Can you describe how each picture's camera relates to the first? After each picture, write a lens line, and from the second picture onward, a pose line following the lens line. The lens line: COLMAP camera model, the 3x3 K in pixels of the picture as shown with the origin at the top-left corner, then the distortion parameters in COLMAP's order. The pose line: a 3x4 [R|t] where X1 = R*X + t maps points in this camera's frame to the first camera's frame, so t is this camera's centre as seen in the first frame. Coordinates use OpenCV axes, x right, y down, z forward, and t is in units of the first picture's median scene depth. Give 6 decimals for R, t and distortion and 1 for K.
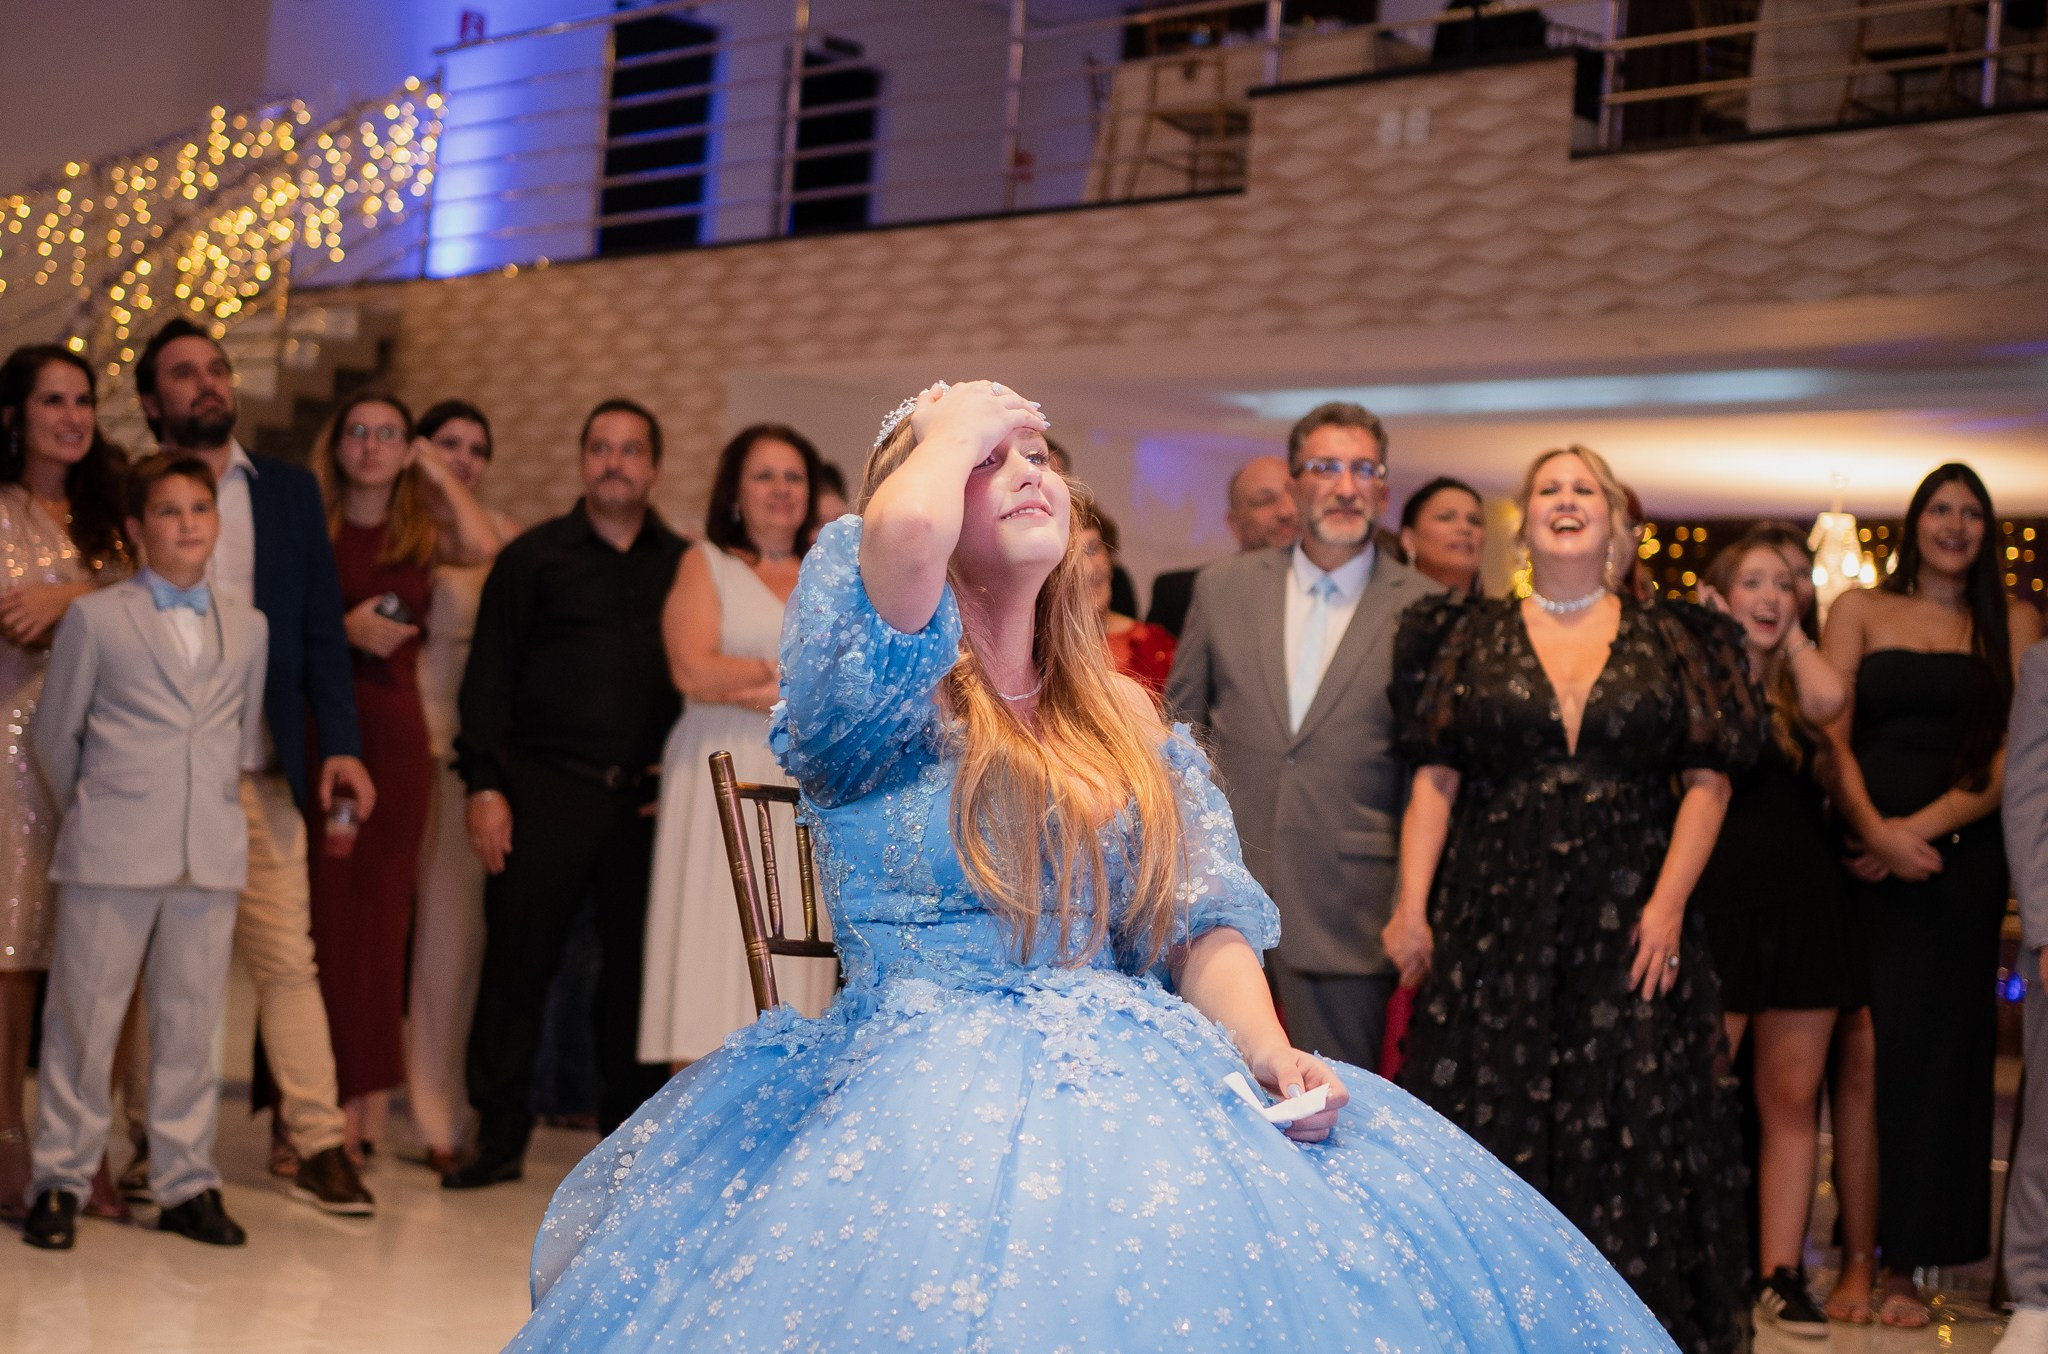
lens RADIAL K [[3209.9, 0, 1024.0], [0, 3209.9, 677.0], [0, 0, 1]] dist [-0.029707, 0.121051]
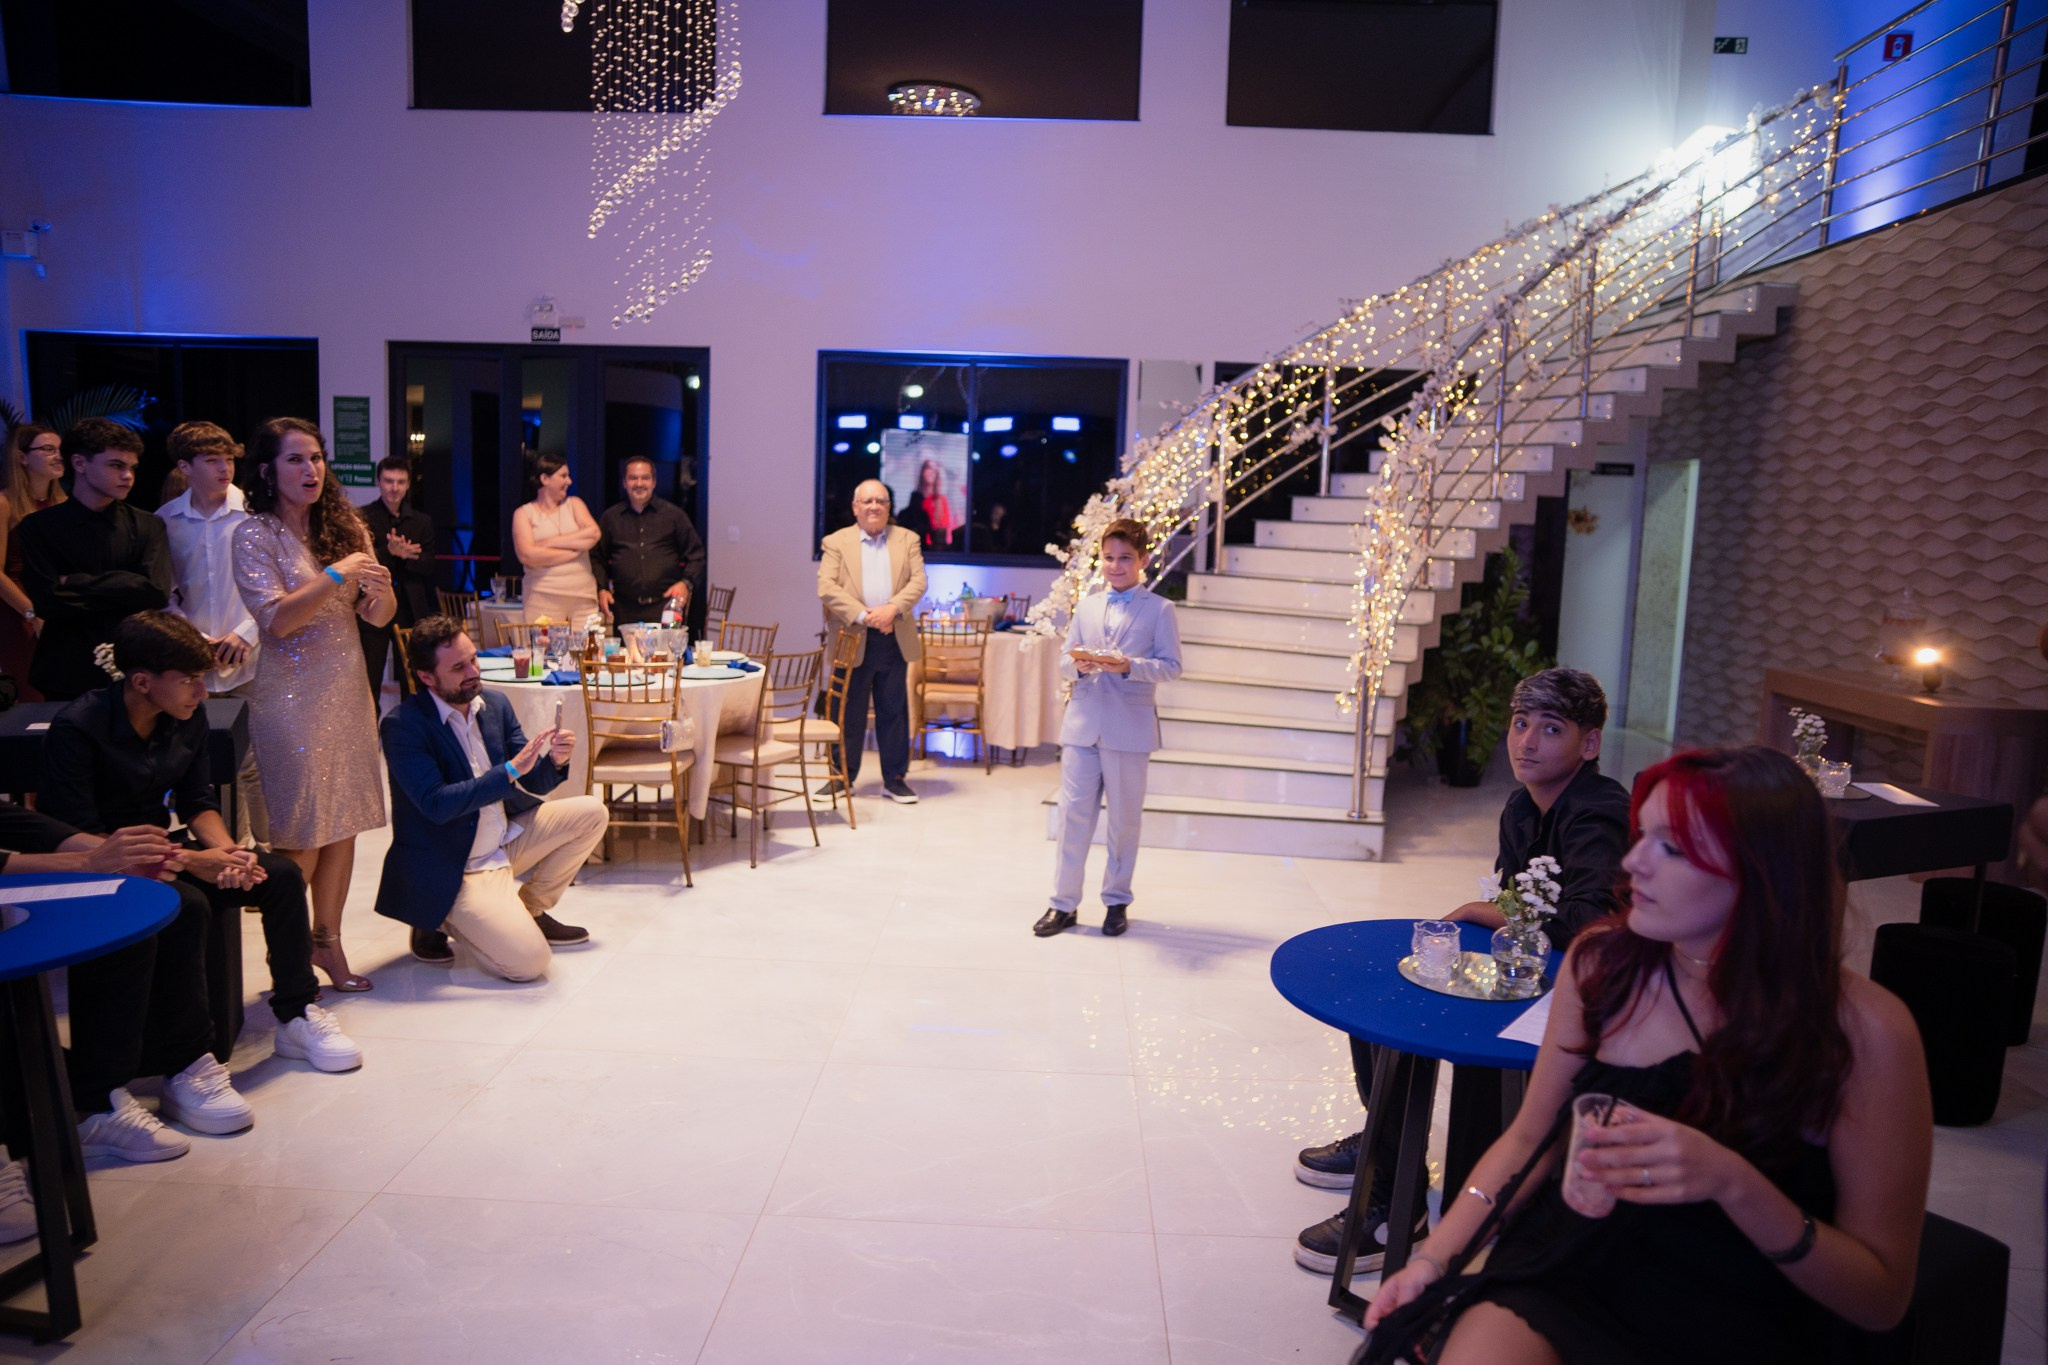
lens RADIAL K [[1401.1, 0, 1018.1], [0, 1401.1, 686.8], [0, 0, 1]] dist [-0.105605, 0.119726]
pose [[0.699118, 0.038268, -0.713982, -0.028629], [0.039379, 0.994990, 0.091889, -0.024330], [0.713921, -0.092357, 0.694109, 0.487121]]
